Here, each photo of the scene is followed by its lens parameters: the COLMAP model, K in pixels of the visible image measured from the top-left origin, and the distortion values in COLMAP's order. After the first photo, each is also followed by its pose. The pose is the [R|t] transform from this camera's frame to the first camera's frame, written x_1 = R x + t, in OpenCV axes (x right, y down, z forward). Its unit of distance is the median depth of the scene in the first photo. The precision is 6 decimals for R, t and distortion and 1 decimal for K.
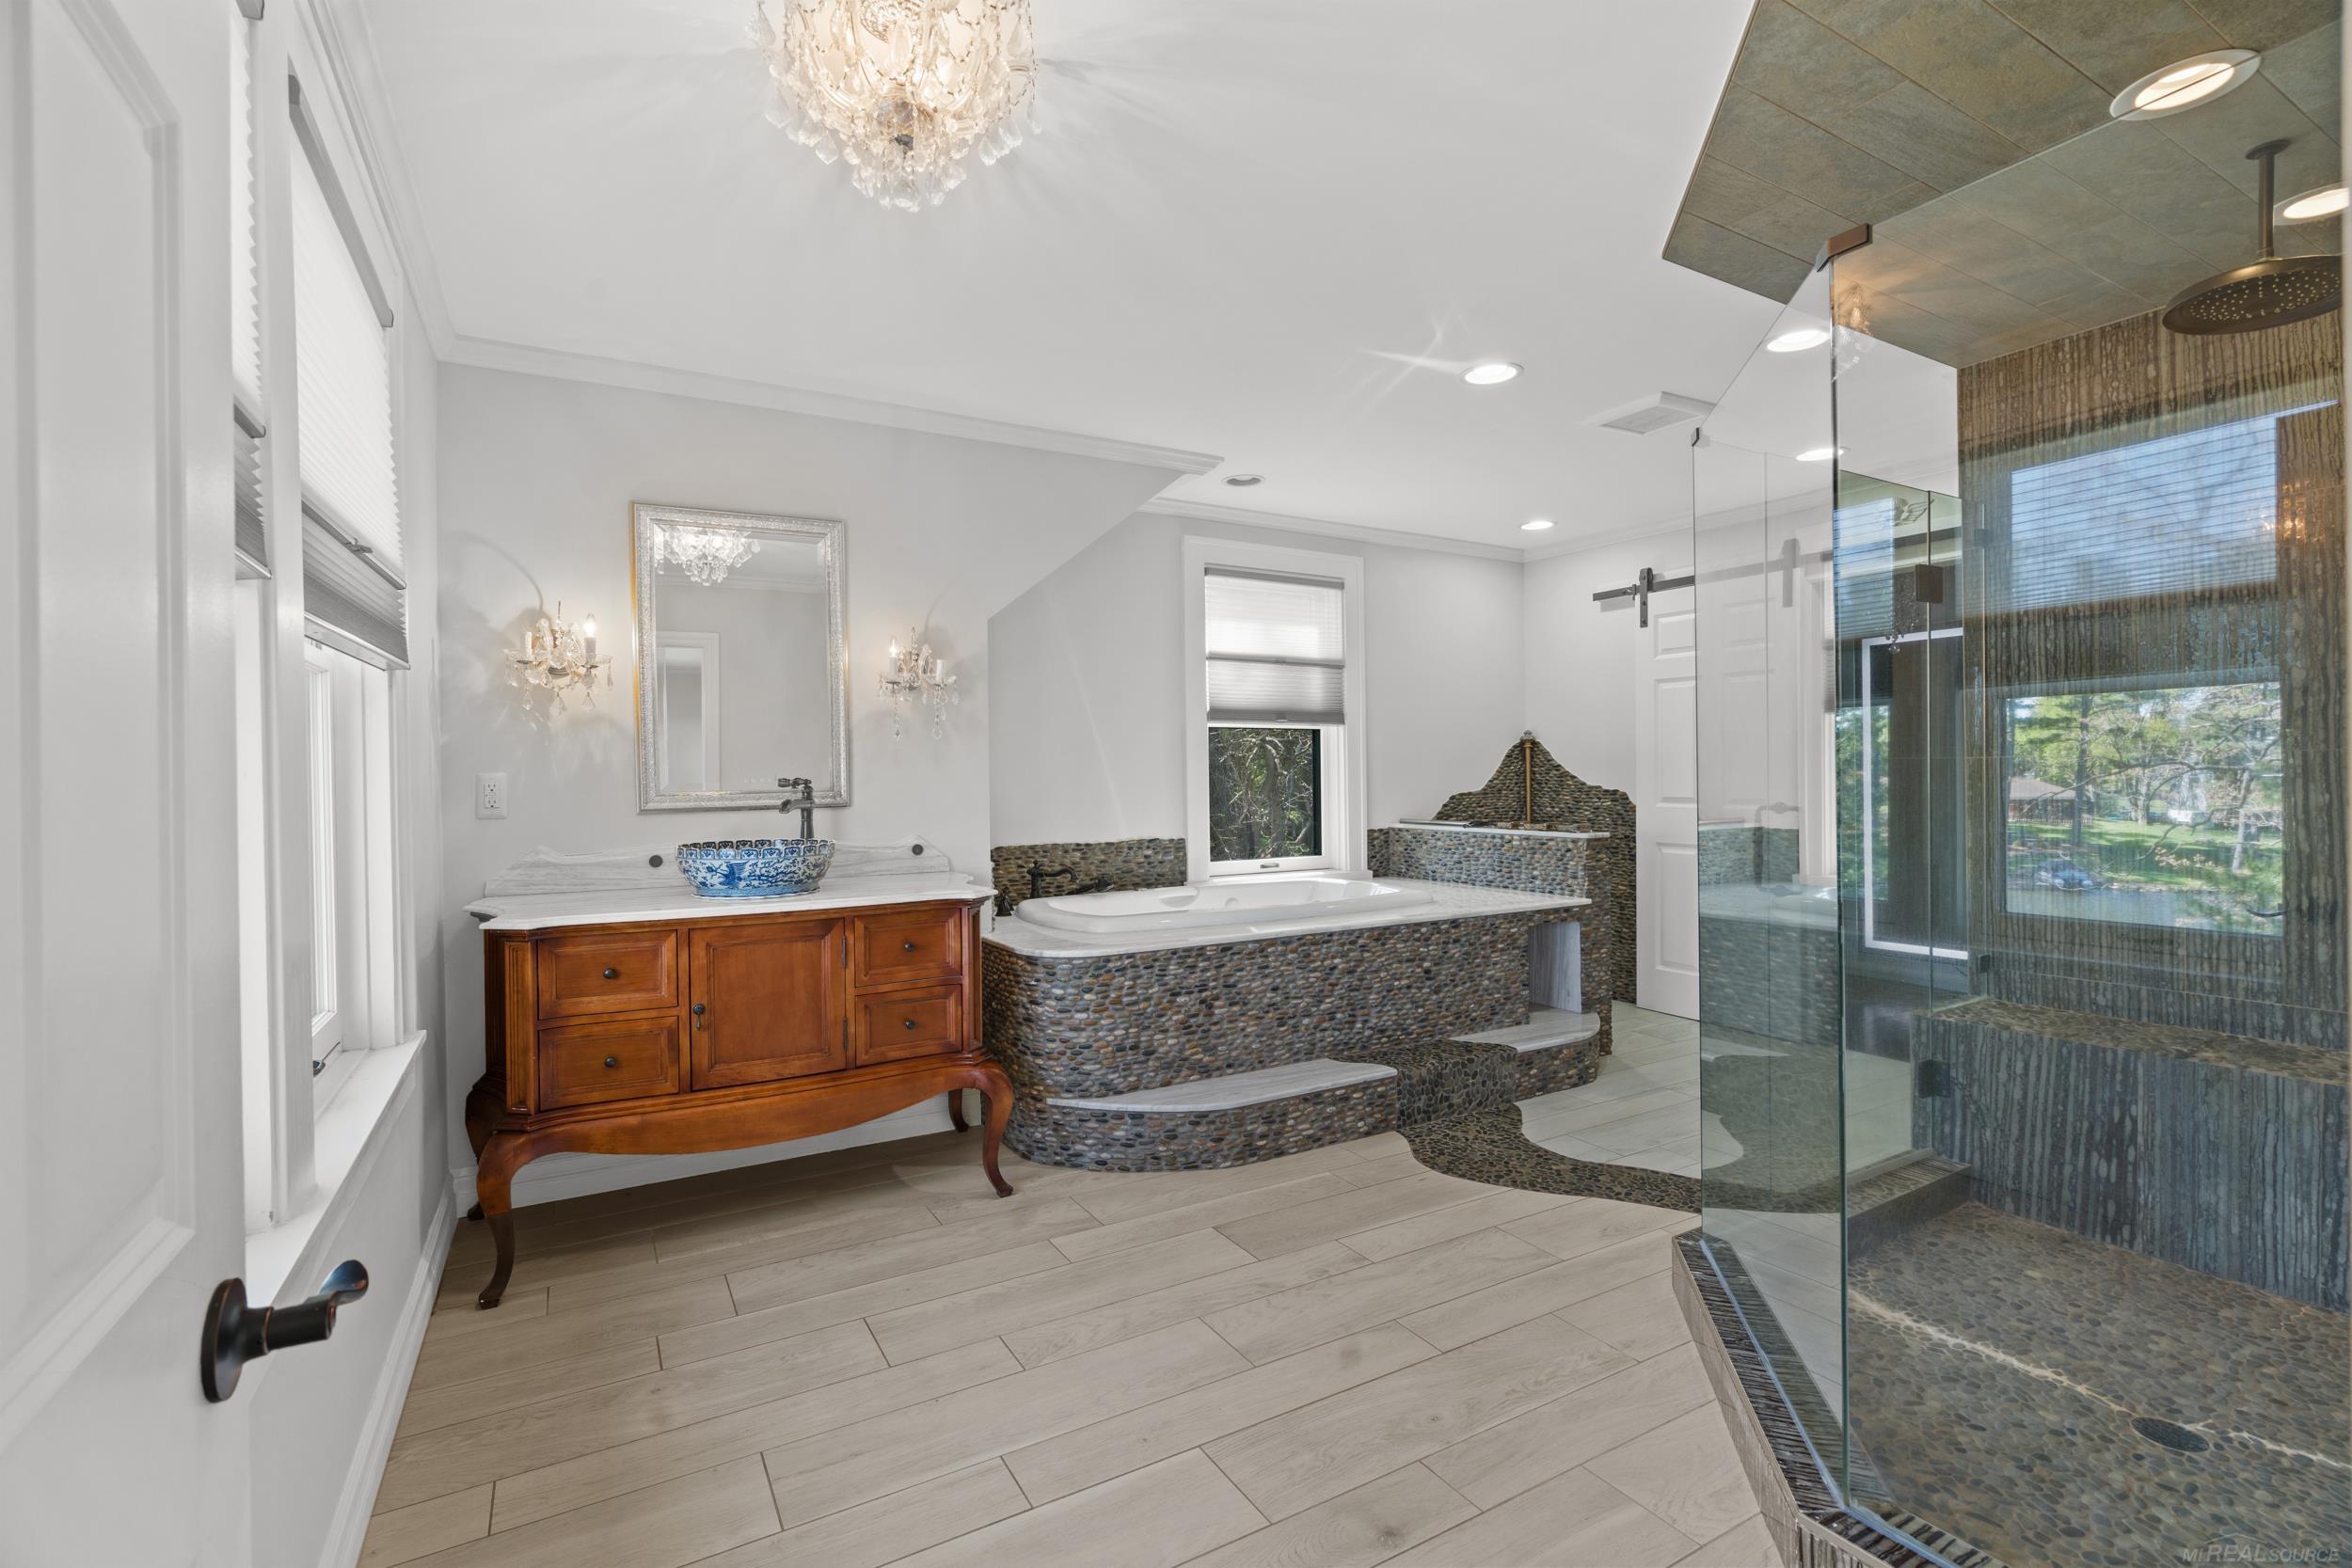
lens RADIAL K [[1052.8, 0, 1173.4], [0, 1052.8, 782.4], [0, 0, 1]] dist [0.001271, 0.001836]
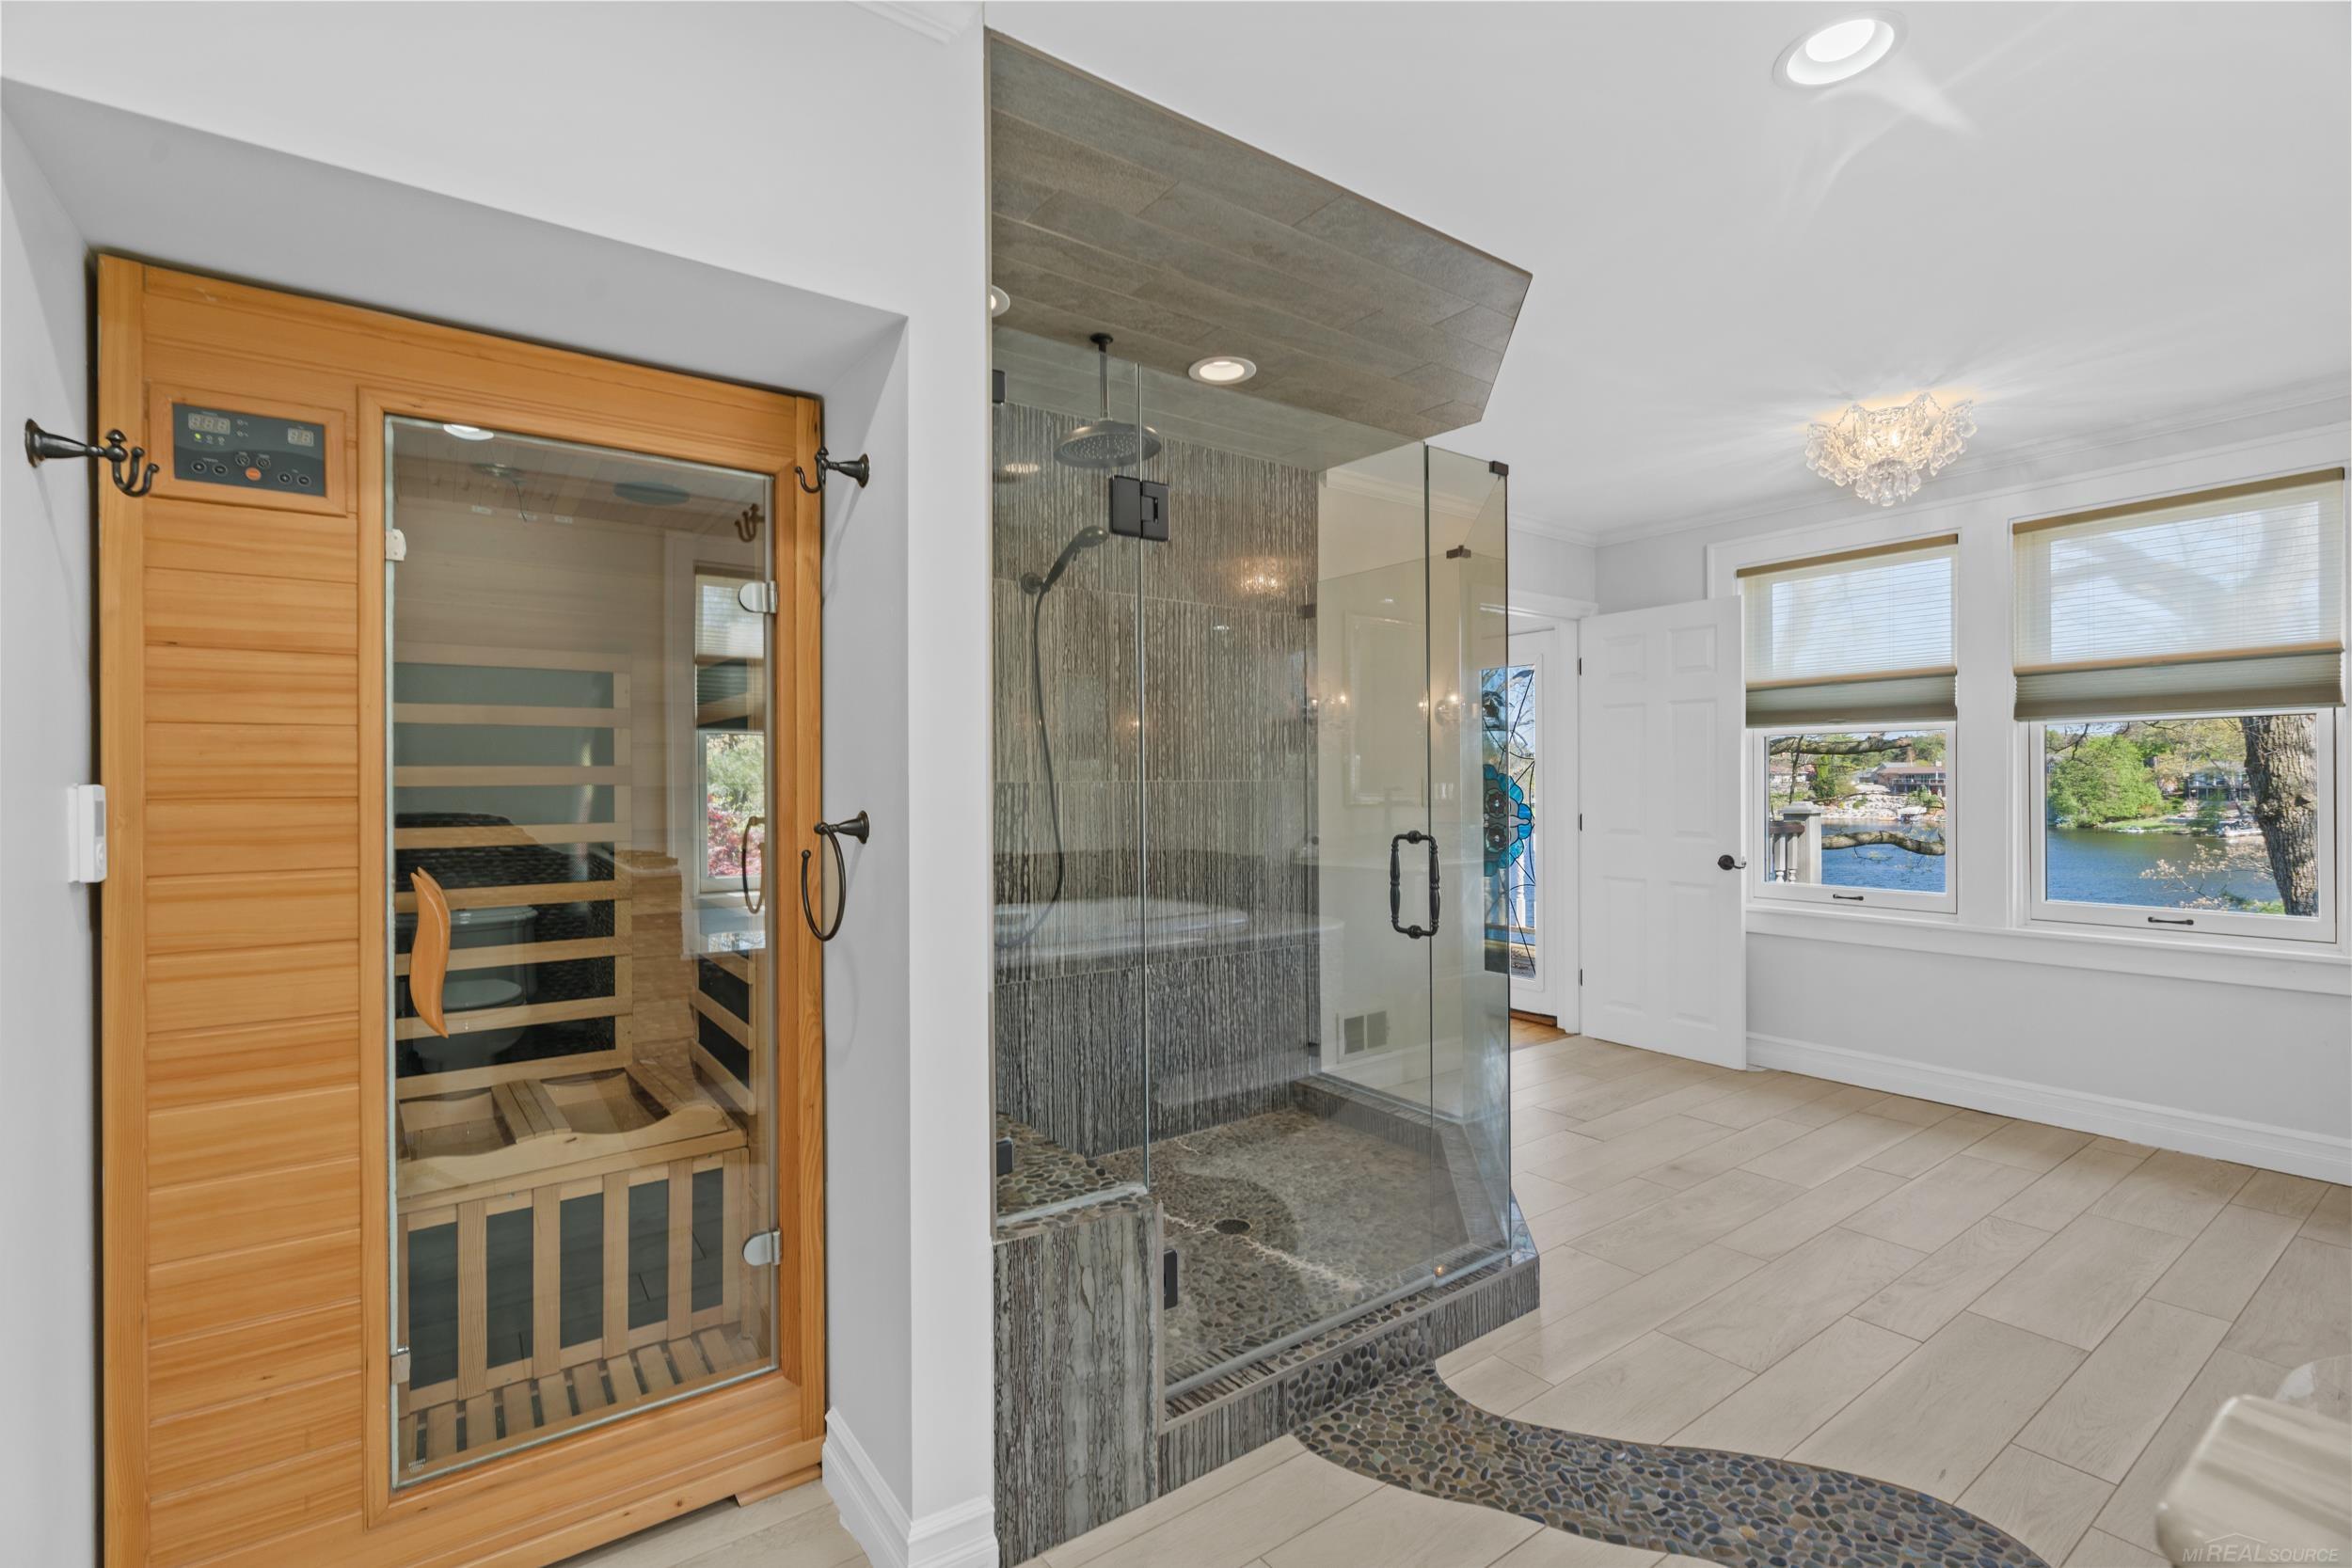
lens RADIAL K [[1052.8, 0, 1180.2], [0, 1052.8, 781.4], [0, 0, 1]] dist [0.001271, 0.001836]
pose [[-0.993482, 0.016534, -0.112786, 1.037747], [0.016161, 0.999860, 0.004220, -0.032892], [0.112840, 0.002370, -0.993610, 2.208486]]
